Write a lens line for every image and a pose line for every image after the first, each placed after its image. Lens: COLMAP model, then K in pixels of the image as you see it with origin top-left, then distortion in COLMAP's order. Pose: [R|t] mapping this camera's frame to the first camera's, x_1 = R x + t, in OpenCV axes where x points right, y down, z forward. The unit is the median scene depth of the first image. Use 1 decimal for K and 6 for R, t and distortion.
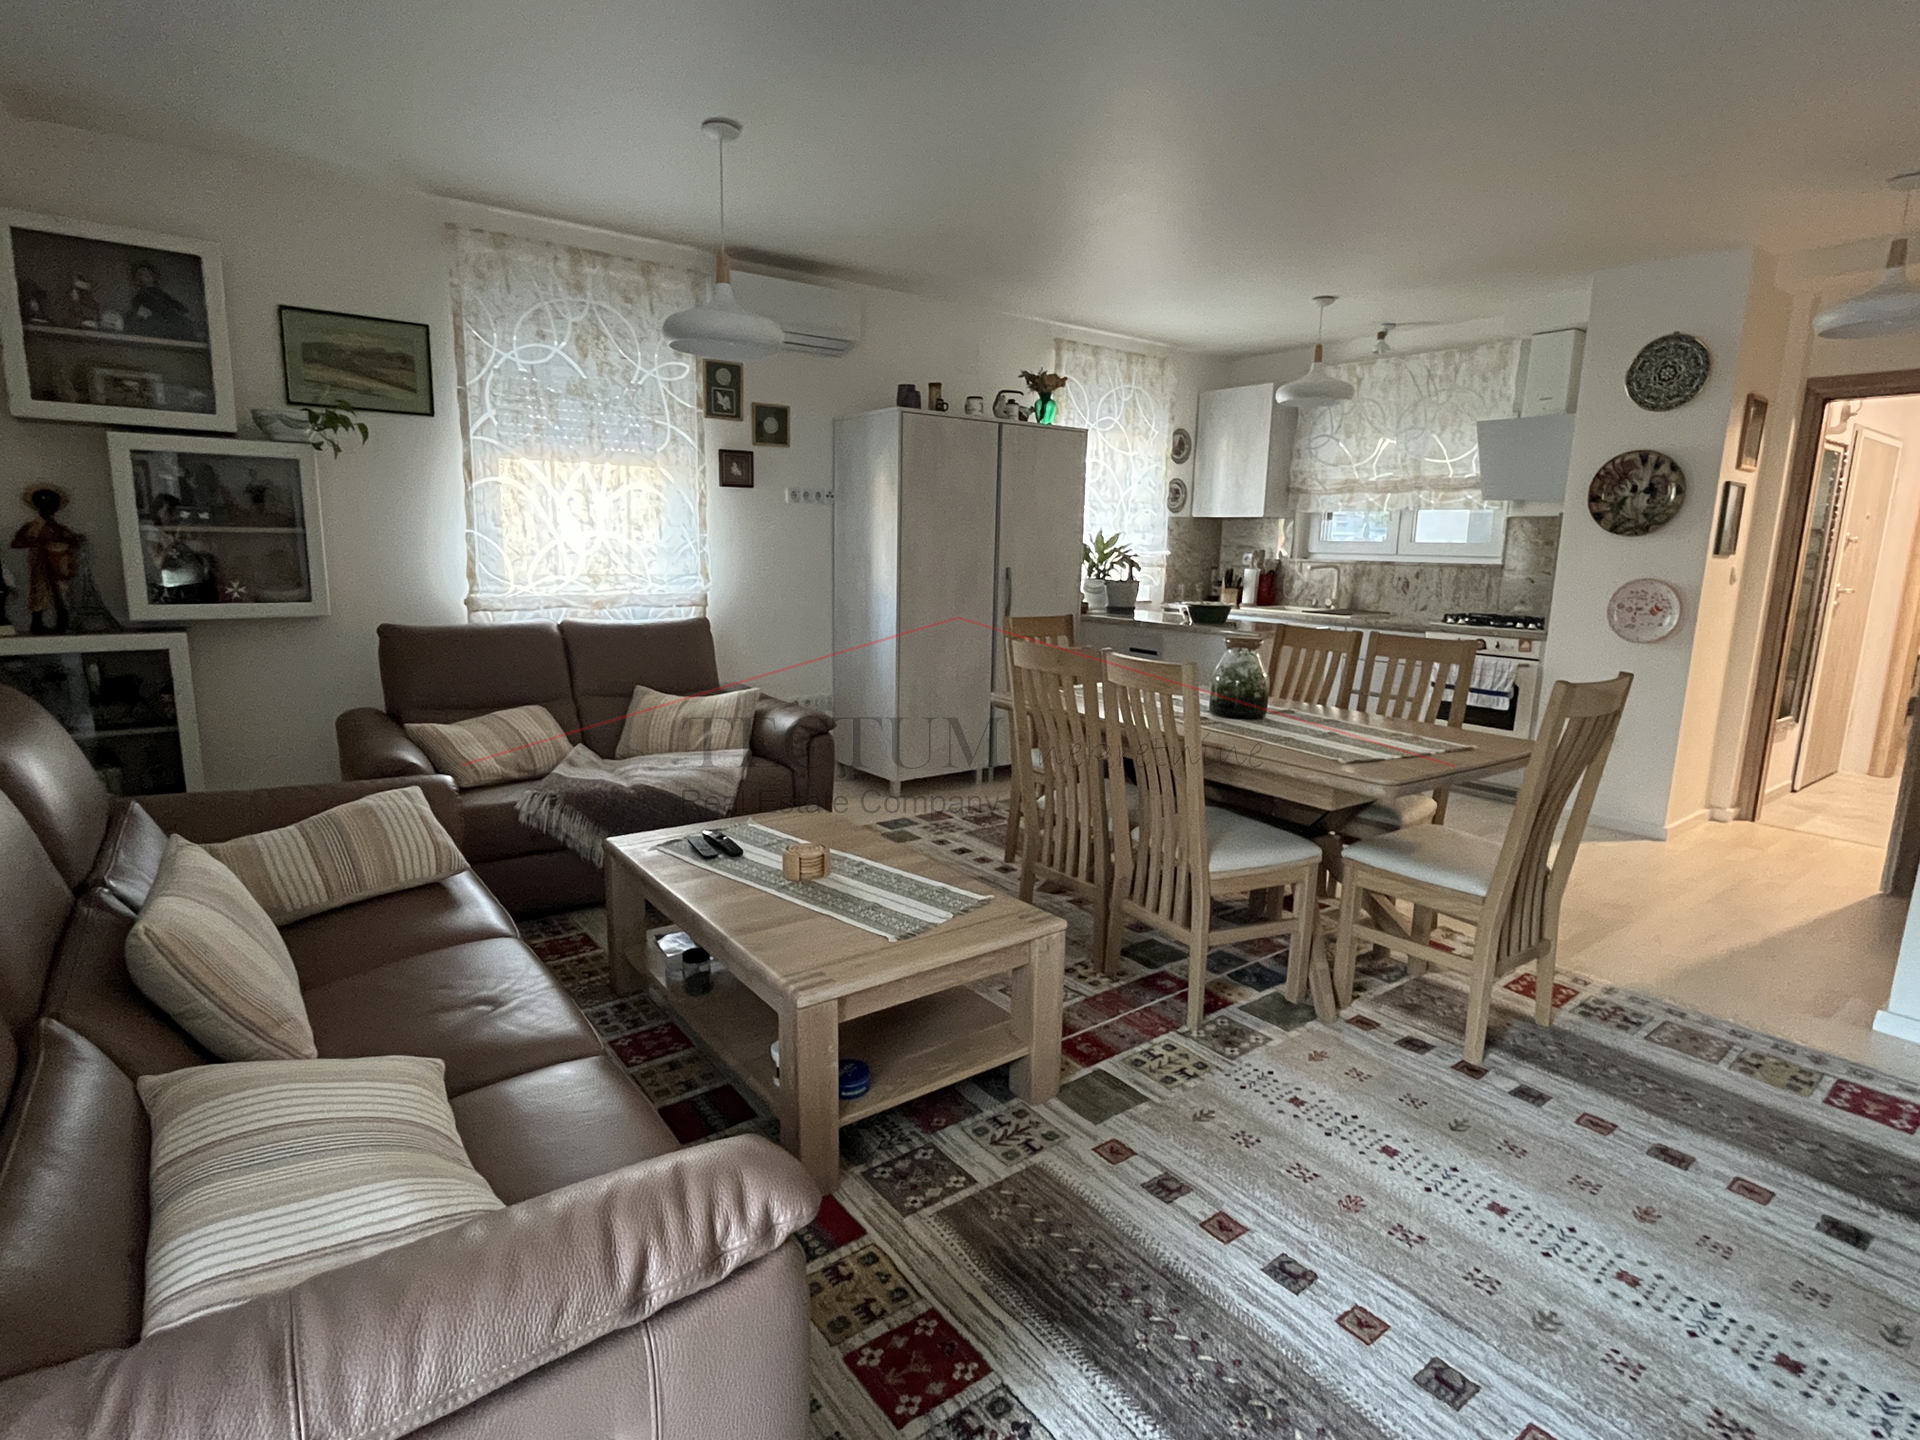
lens RADIAL K [[977.1, 0, 936.2], [0, 977.1, 715.4], [0, 0, 1]] dist [0.006055, -0.000562]
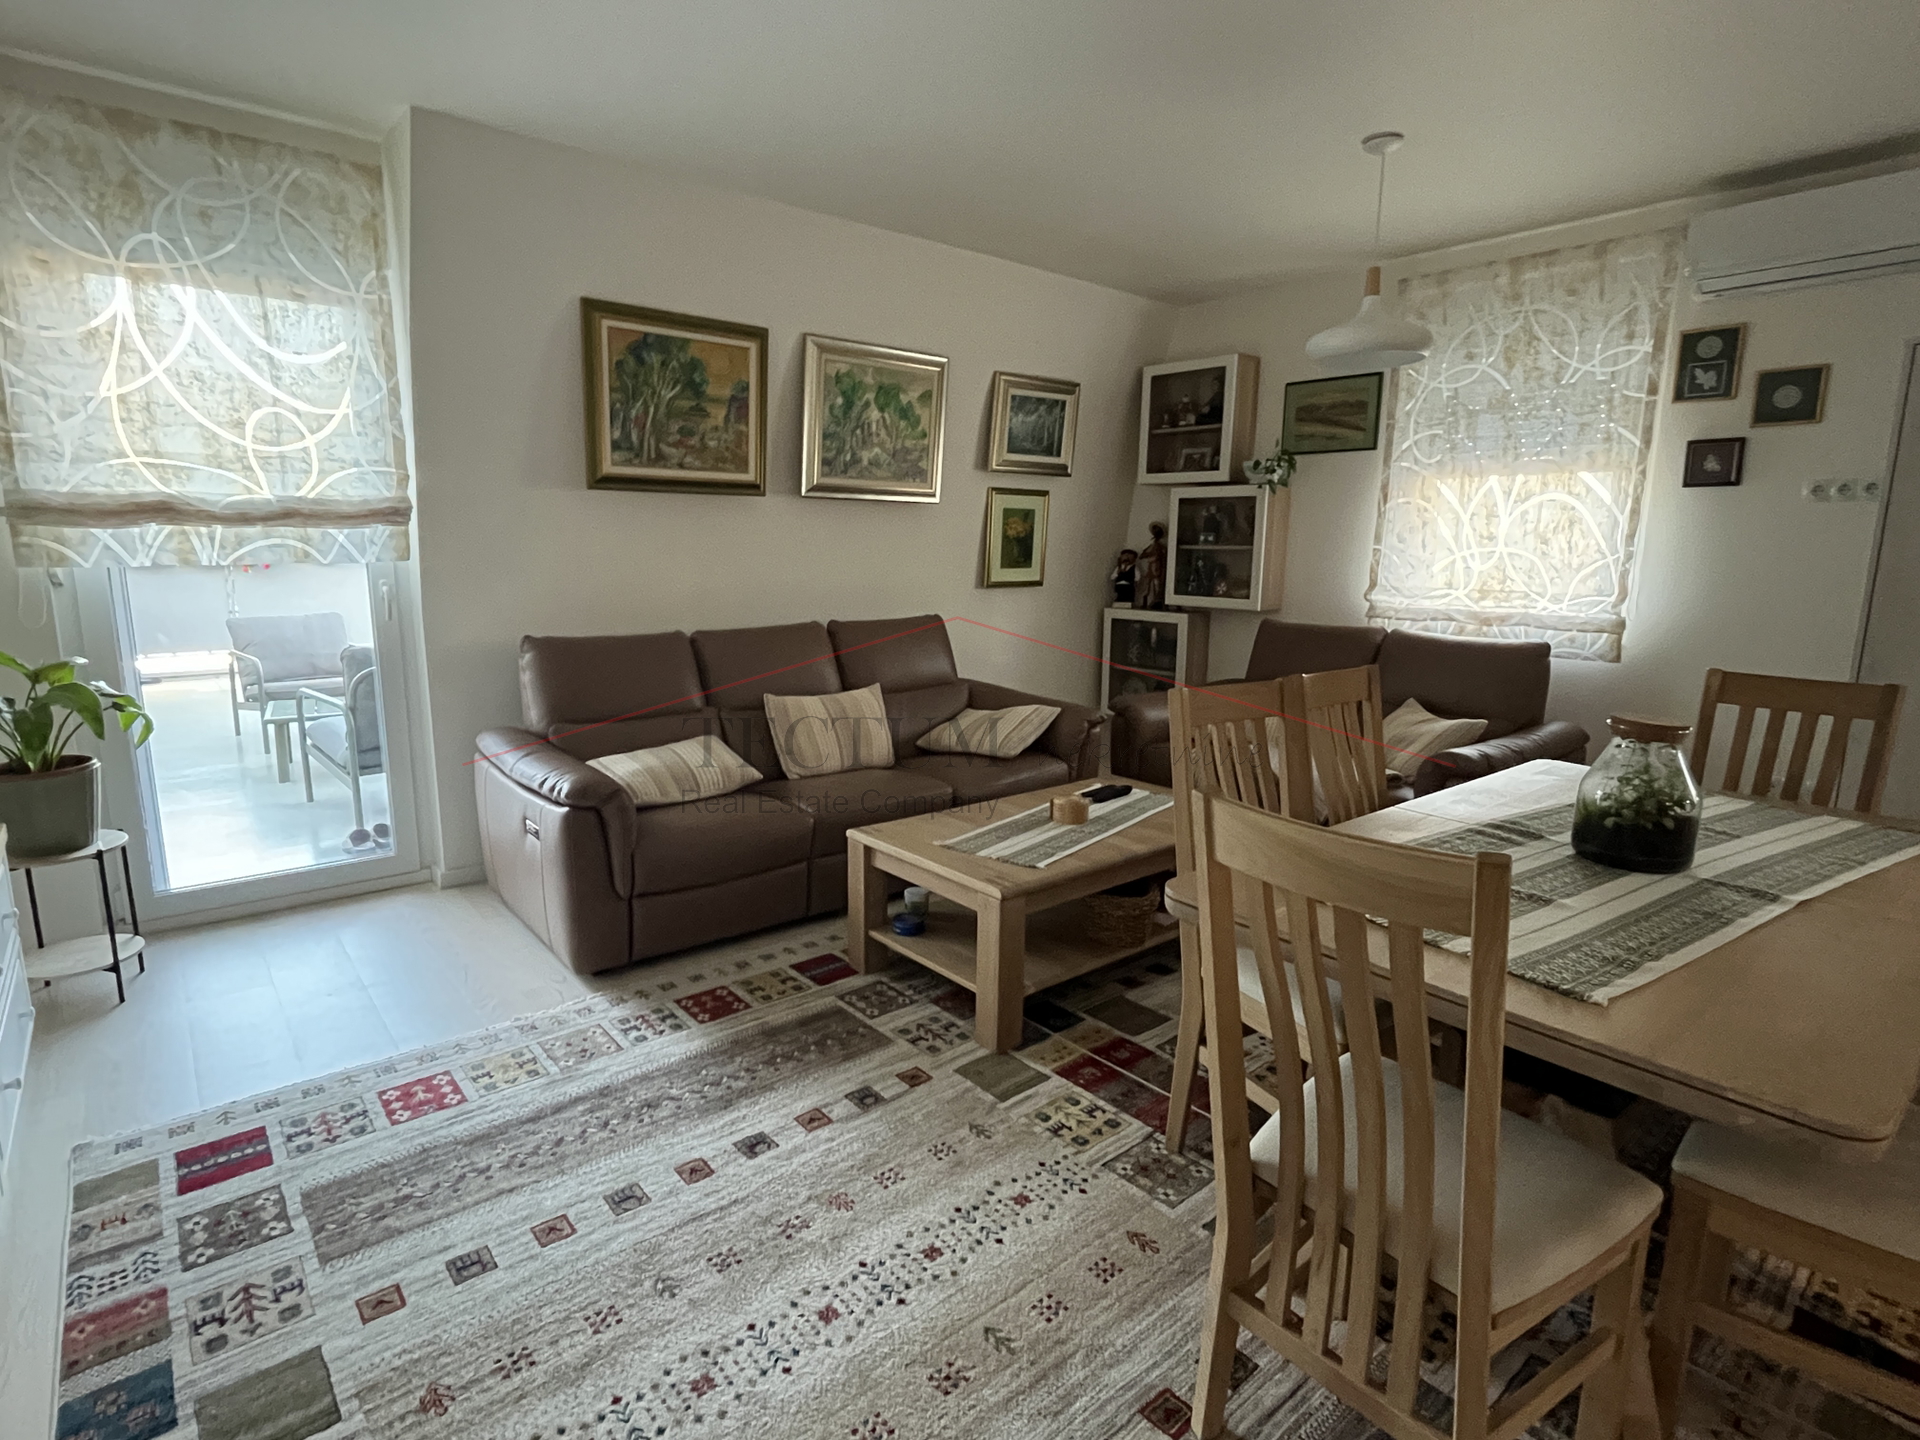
lens RADIAL K [[955.0, 0, 952.1], [0, 955.0, 716.1], [0, 0, 1]] dist [-0.003870, -0.001078]
pose [[0.074292, 0.159997, -0.984318, 0.607970], [-0.185383, 0.972056, 0.144012, -0.064555], [0.979854, 0.171776, 0.101877, 0.432161]]
